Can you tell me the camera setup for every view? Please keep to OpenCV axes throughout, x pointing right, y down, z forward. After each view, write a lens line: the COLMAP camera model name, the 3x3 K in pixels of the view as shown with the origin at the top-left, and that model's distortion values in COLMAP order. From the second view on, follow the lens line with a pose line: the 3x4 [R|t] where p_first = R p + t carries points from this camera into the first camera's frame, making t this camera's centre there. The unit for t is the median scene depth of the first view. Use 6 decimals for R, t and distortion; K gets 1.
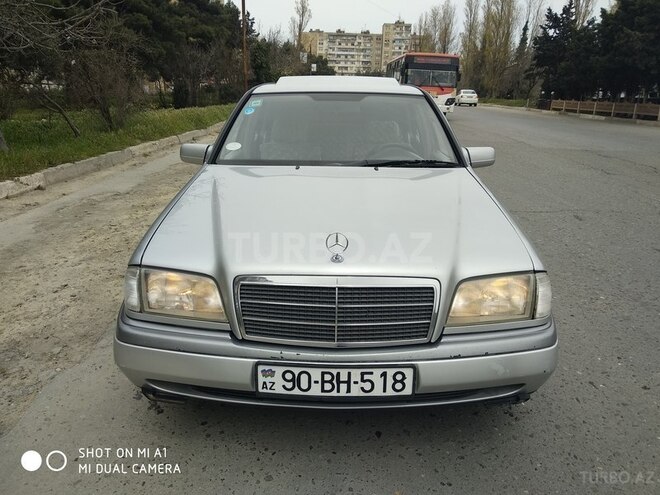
lens RADIAL K [[522.9, 0, 328.0], [0, 522.9, 249.3], [0, 0, 1]] dist [-0.002891, 0.009333]
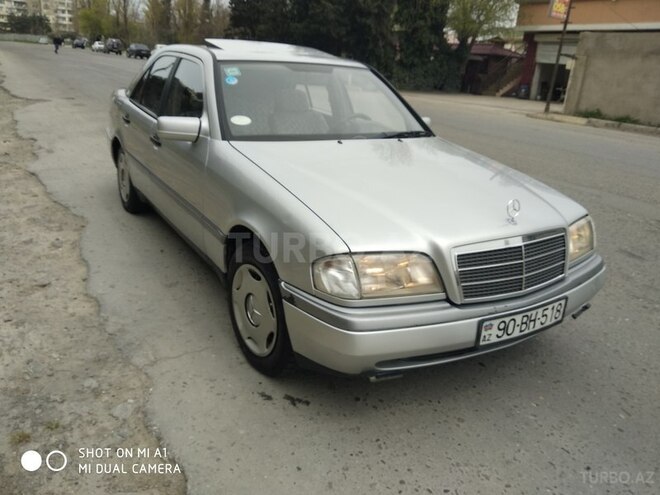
lens RADIAL K [[522.9, 0, 331.6], [0, 522.9, 247.8], [0, 0, 1]] dist [-0.002891, 0.009333]
pose [[0.845855, -0.143185, 0.513836, -0.620666], [0.105564, 0.989181, 0.101869, -0.057429], [-0.522863, -0.031924, 0.851819, 0.130164]]
